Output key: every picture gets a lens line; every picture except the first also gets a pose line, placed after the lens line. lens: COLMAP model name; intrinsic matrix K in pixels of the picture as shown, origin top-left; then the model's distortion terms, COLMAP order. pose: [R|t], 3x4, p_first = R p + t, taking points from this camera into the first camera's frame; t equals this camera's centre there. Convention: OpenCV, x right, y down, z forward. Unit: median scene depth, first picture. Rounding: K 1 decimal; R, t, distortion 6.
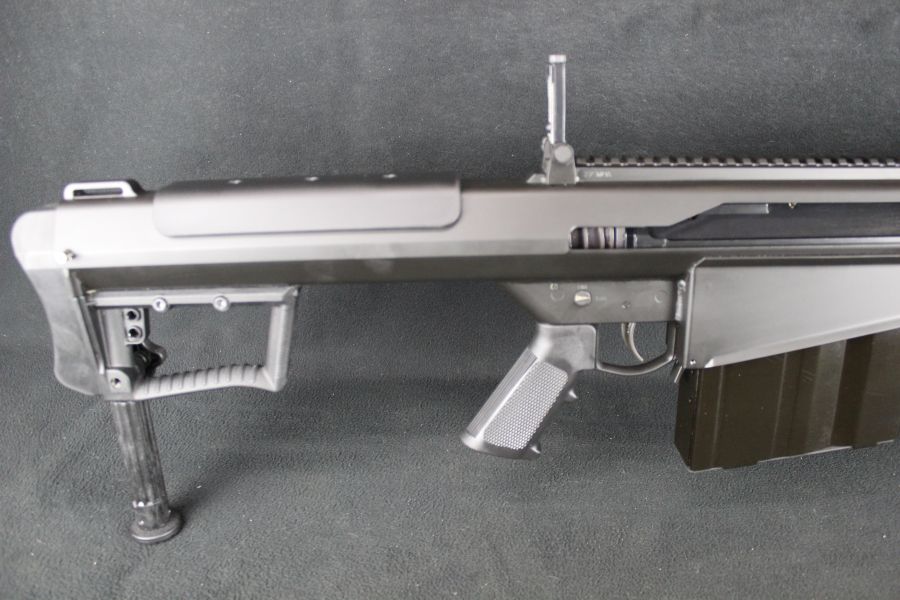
lens RADIAL K [[726.2, 0, 454.5], [0, 726.2, 302.0], [0, 0, 1]] dist [-0.157183, 0.108161]
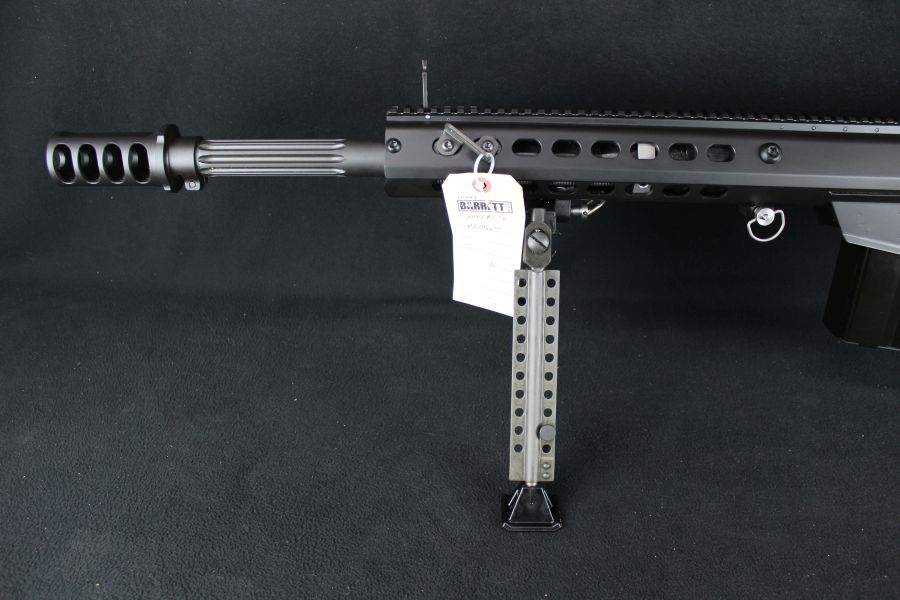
lens RADIAL K [[726.2, 0, 451.7], [0, 726.2, 303.5], [0, 0, 1]] dist [-0.157183, 0.108161]
pose [[0.999890, -0.010517, -0.010504, -0.088715], [0.011667, 0.993151, 0.116256, -0.041579], [0.009210, -0.116366, 0.993164, -0.200600]]
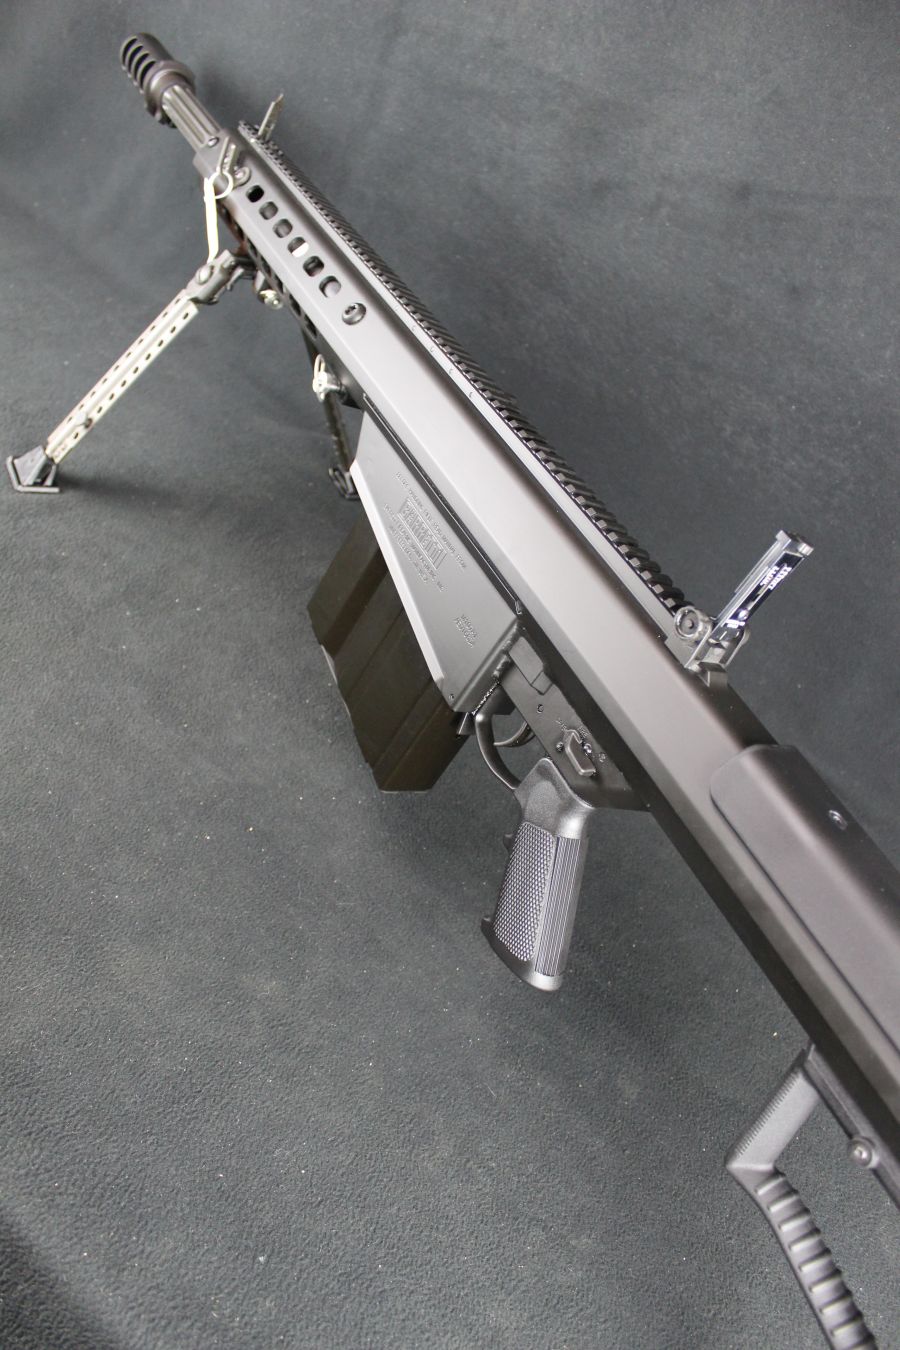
lens RADIAL K [[1089.3, 0, 444.2], [0, 1089.3, 675.1], [0, 0, 1]] dist [-0.157183, 0.108161]
pose [[0.803654, 0.559350, -0.203147, 0.868955], [-0.533128, 0.828396, 0.171858, 0.058815], [0.264415, -0.029811, 0.963948, -0.624914]]
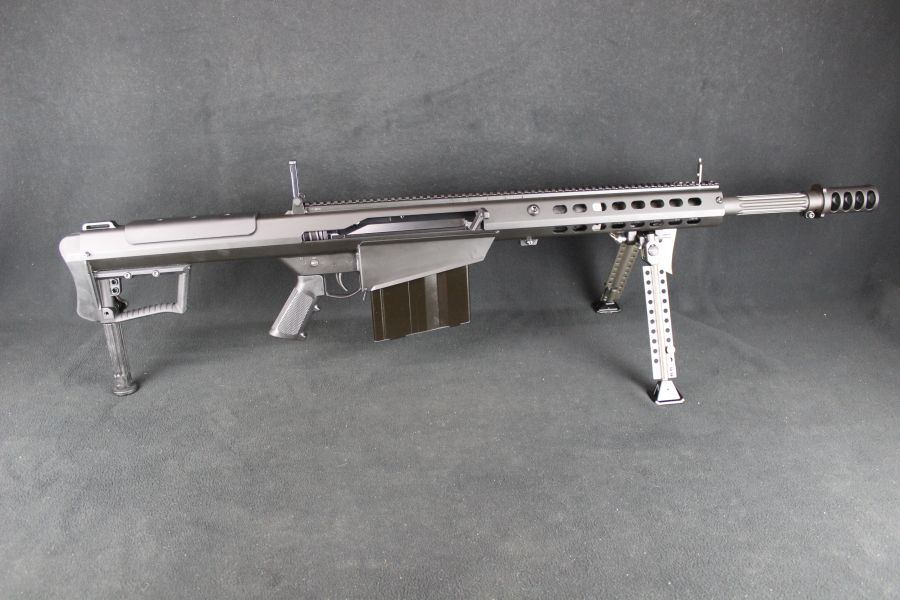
lens RADIAL K [[726.2, 0, 451.4], [0, 726.2, 300.2], [0, 0, 1]] dist [-0.157183, 0.108161]
pose [[0.993172, -0.053567, 0.103638, 0.314769], [0.057629, 0.997667, -0.036610, 0.191352], [-0.101435, 0.042333, 0.993941, -1.135258]]
